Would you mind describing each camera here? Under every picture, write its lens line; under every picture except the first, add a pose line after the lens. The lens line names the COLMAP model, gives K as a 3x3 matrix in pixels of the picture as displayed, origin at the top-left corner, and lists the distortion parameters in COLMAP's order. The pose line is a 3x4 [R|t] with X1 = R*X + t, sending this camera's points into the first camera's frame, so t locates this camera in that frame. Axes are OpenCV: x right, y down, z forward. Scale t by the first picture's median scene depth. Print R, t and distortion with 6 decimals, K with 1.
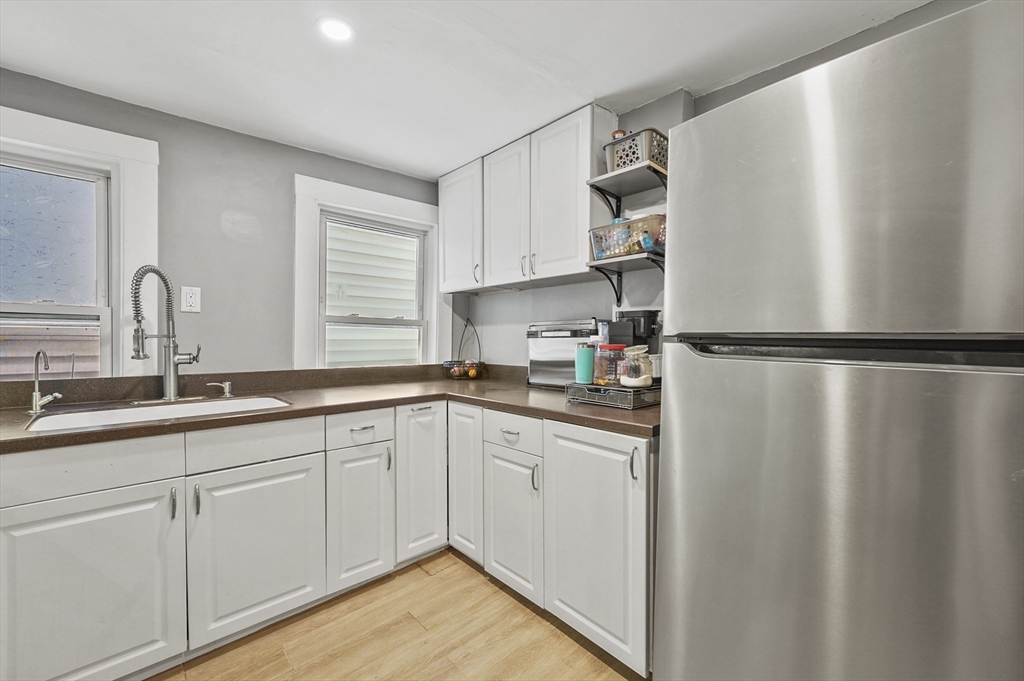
lens RADIAL K [[418.7, 0, 517.3], [0, 418.7, 346.6], [0, 0, 1]] dist [0.006942, -0.000526]
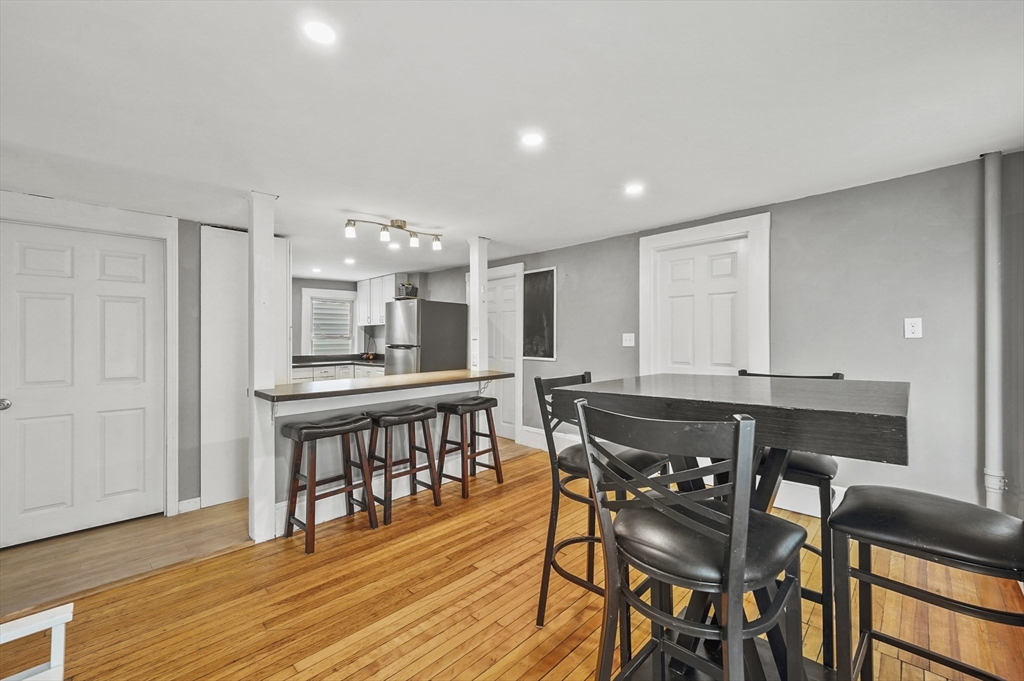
lens RADIAL K [[418.7, 0, 514.4], [0, 418.7, 337.7], [0, 0, 1]] dist [0.006942, -0.000526]
pose [[0.999175, -0.007507, 0.039920, 0.979591], [0.008289, 0.999776, -0.019458, 0.000662], [-0.039765, 0.019773, 0.999013, -2.330295]]
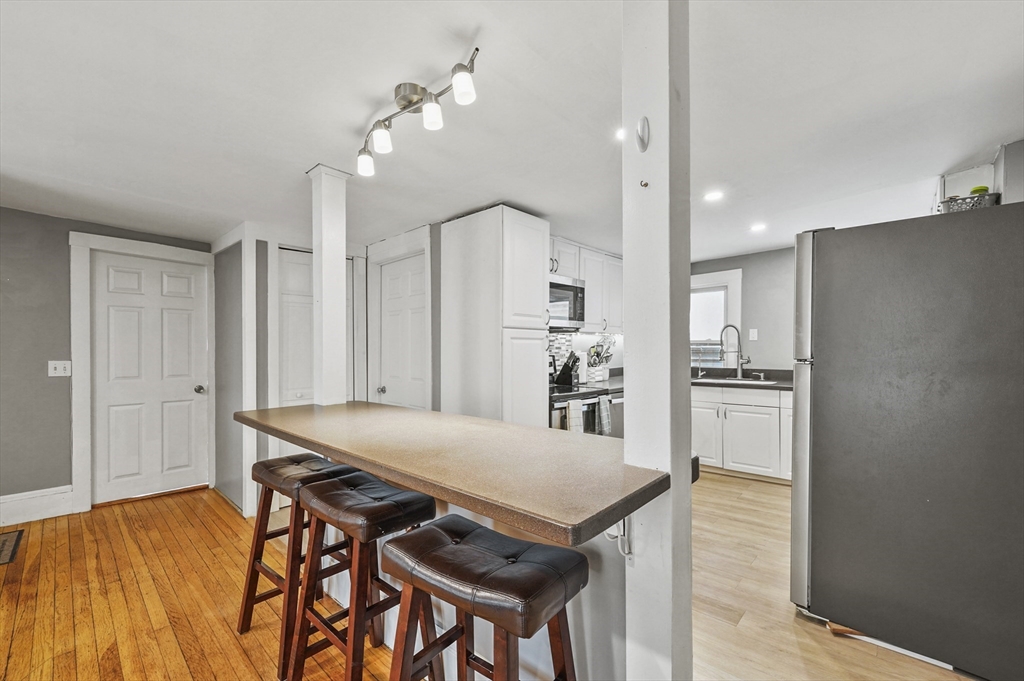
lens RADIAL K [[418.7, 0, 518.9], [0, 418.7, 349.3], [0, 0, 1]] dist [0.006942, -0.000526]
pose [[0.080224, -0.001337, -0.996776, 1.415362], [-0.013072, 0.999912, -0.002393, -0.016554], [0.996691, 0.013222, 0.080199, -0.422946]]
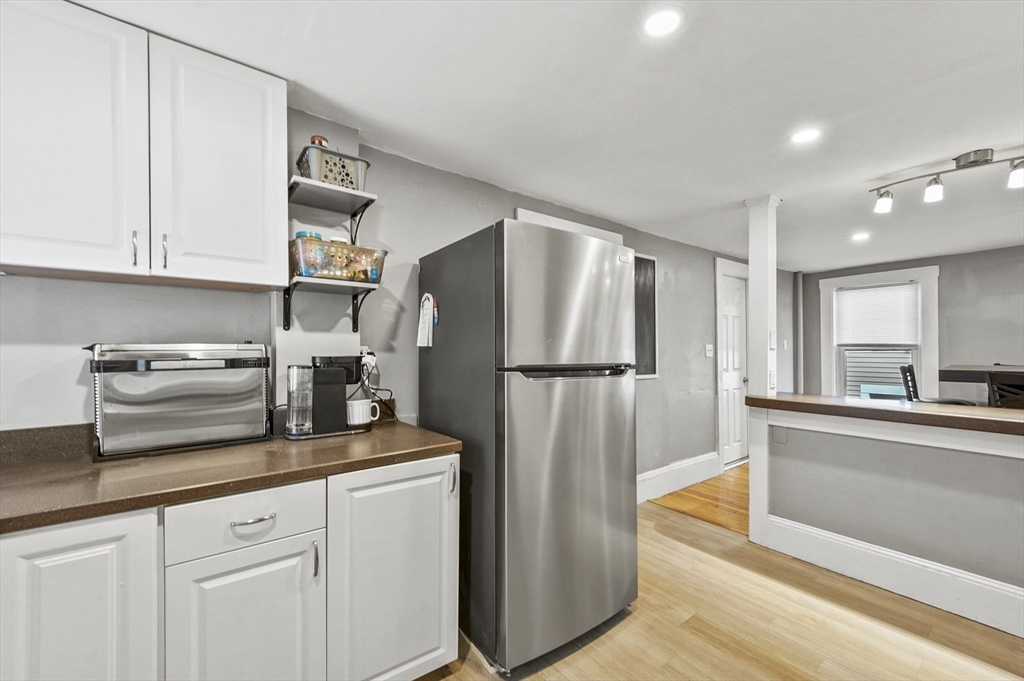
lens RADIAL K [[418.7, 0, 511.5], [0, 418.7, 349.1], [0, 0, 1]] dist [0.006942, -0.000526]
pose [[0.087857, 0.001775, 0.996131, -0.610280], [0.023144, 0.999725, -0.003822, -0.047774], [-0.995864, 0.023390, 0.087792, 0.520732]]
